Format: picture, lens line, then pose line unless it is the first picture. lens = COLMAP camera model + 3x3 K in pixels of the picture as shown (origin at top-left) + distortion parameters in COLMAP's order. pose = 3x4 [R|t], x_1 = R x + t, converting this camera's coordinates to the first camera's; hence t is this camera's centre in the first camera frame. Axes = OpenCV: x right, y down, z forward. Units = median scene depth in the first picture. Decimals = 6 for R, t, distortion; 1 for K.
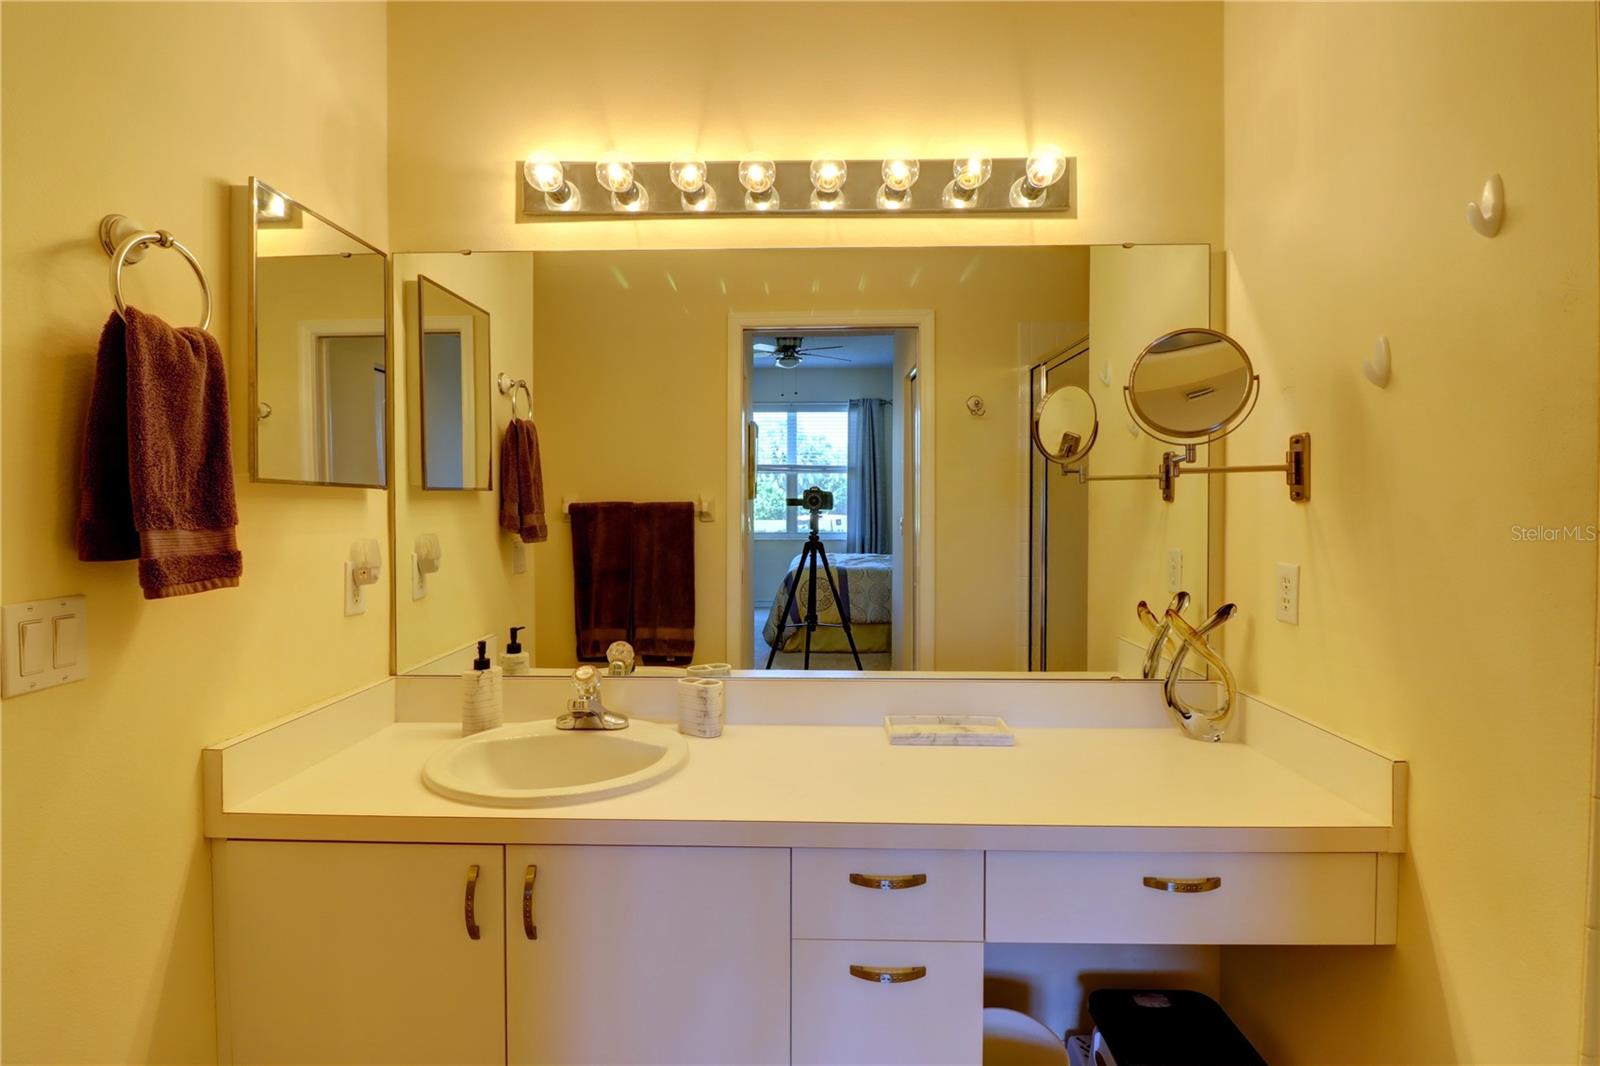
lens RADIAL K [[766.5, 0, 793.6], [0, 766.5, 515.9], [0, 0, 1]] dist [0.002113, -0.014904]
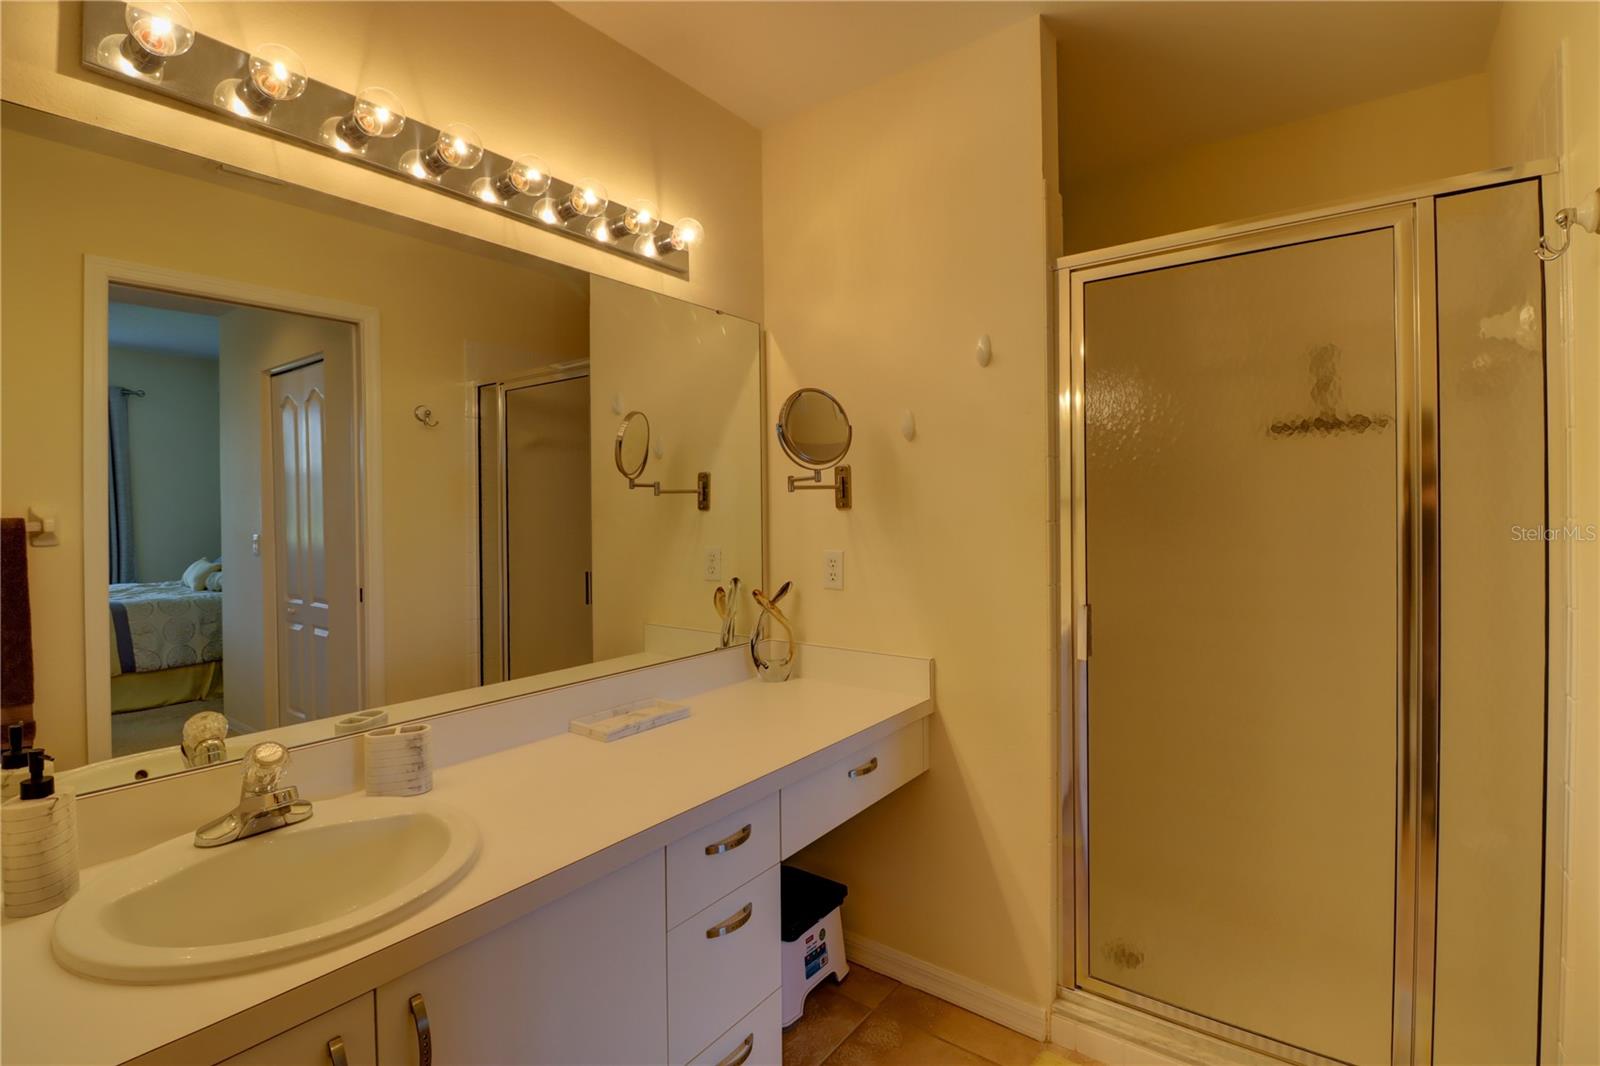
lens RADIAL K [[776.1, 0, 667.8], [0, 776.1, 516.3], [0, 0, 1]] dist [0.000731, -0.019201]
pose [[0.613311, -0.010730, 0.789768, -0.643649], [0.024761, 0.999677, -0.005647, -0.003304], [-0.789453, 0.023018, 0.613379, 0.269075]]
